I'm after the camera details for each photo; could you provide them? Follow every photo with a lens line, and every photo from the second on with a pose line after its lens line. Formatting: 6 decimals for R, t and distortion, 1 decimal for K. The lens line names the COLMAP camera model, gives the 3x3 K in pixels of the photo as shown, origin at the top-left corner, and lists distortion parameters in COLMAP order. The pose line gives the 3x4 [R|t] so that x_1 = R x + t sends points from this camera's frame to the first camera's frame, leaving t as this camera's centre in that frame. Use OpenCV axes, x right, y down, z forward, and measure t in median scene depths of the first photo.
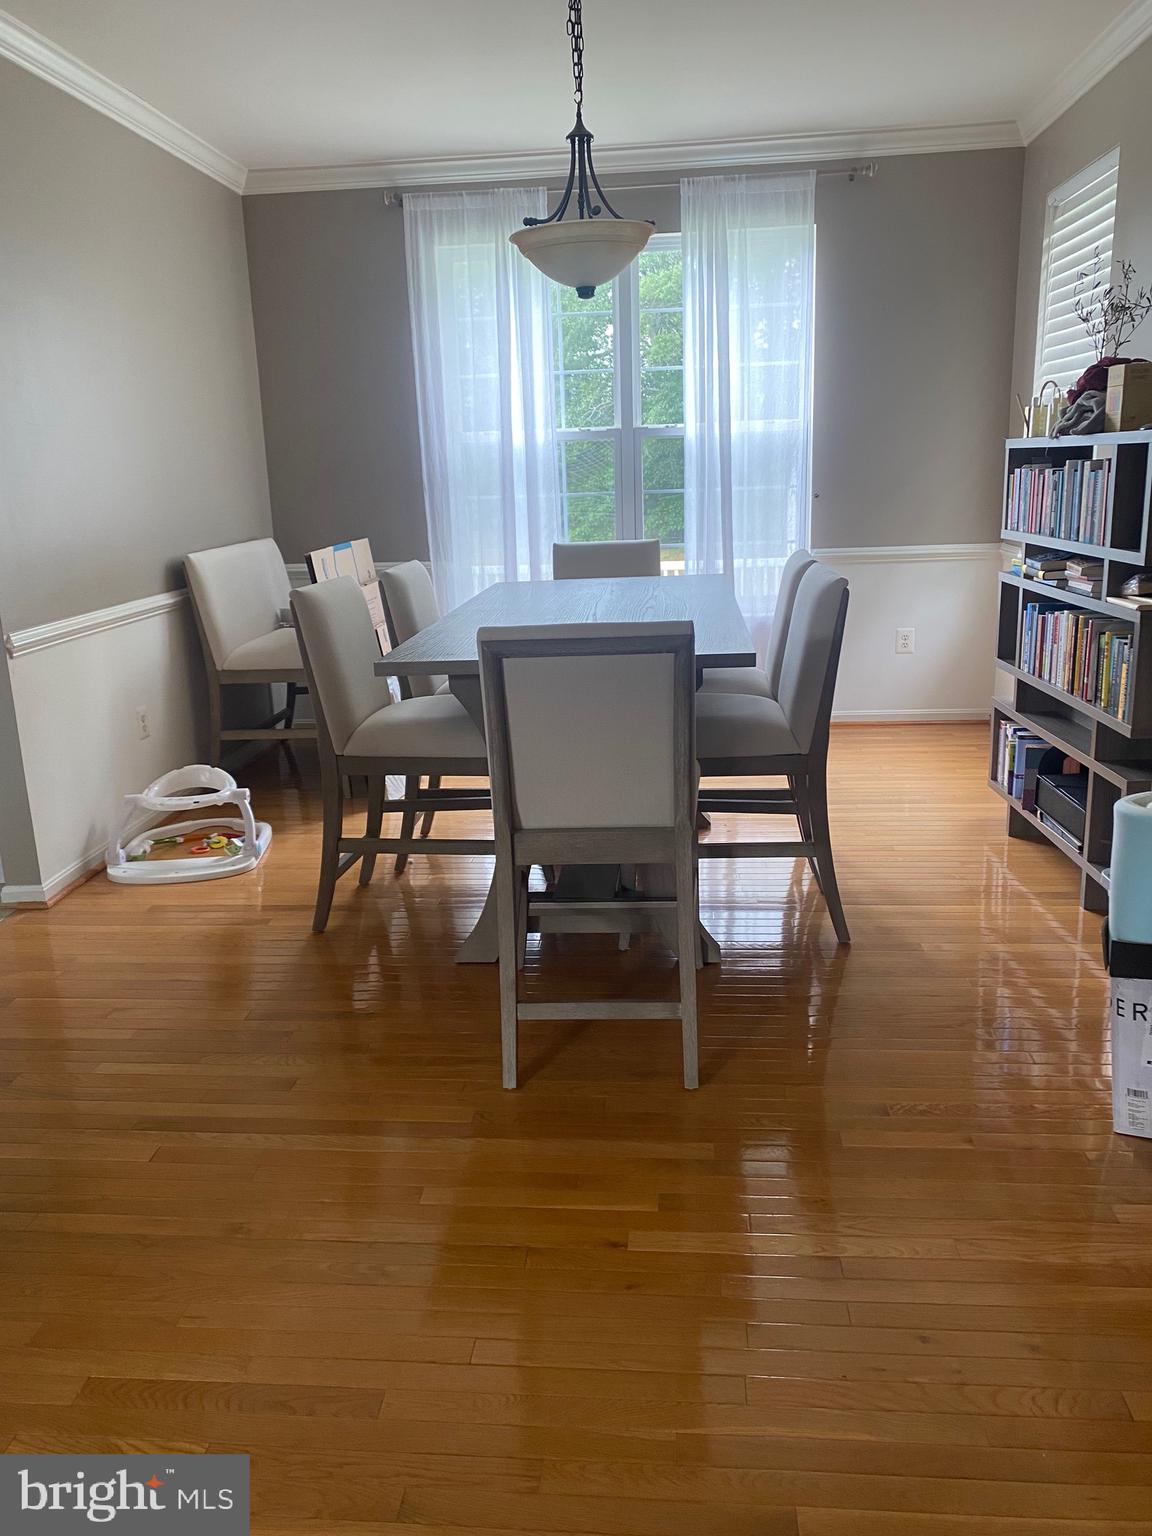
lens RADIAL K [[1172.3, 0, 568.8], [0, 1172.3, 760.7], [0, 0, 1]] dist [0.020922, -0.027724]
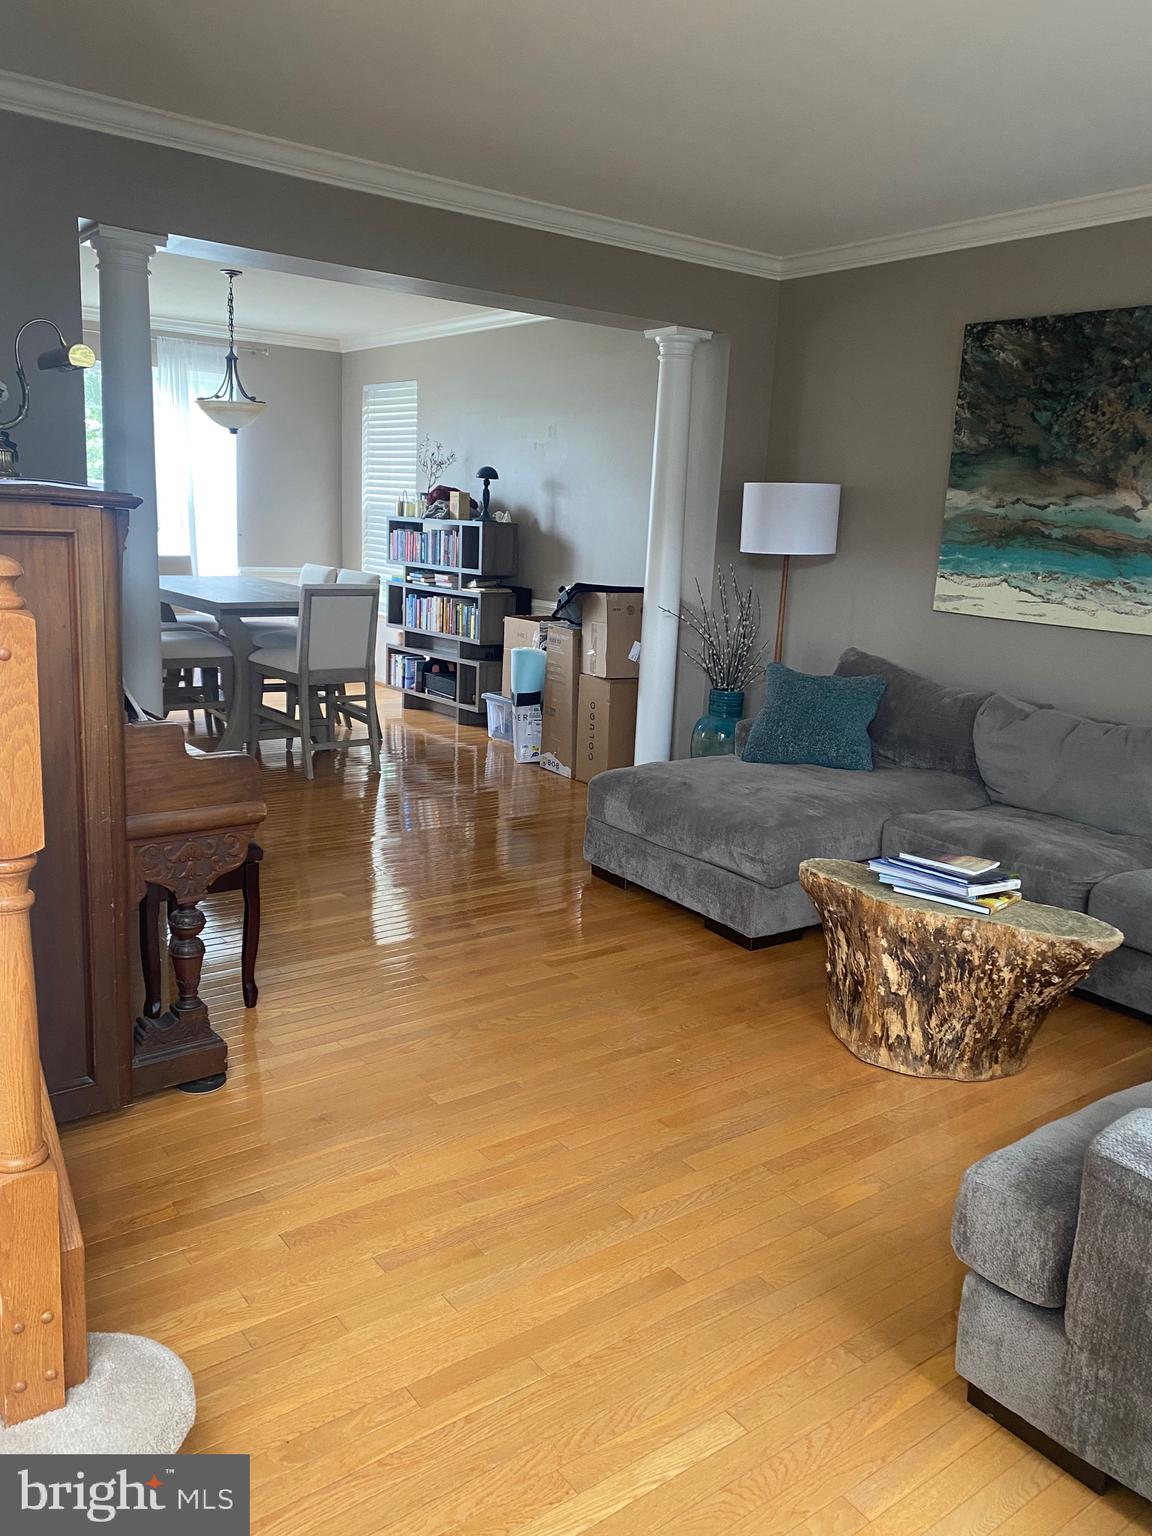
lens RADIAL K [[1172.3, 0, 576.0], [0, 1172.3, 769.1], [0, 0, 1]] dist [0.020922, -0.027724]
pose [[0.738500, -0.074133, 0.670165, -0.935201], [0.090810, 0.995817, 0.010087, 0.210017], [-0.668110, 0.053408, 0.742143, -0.851529]]
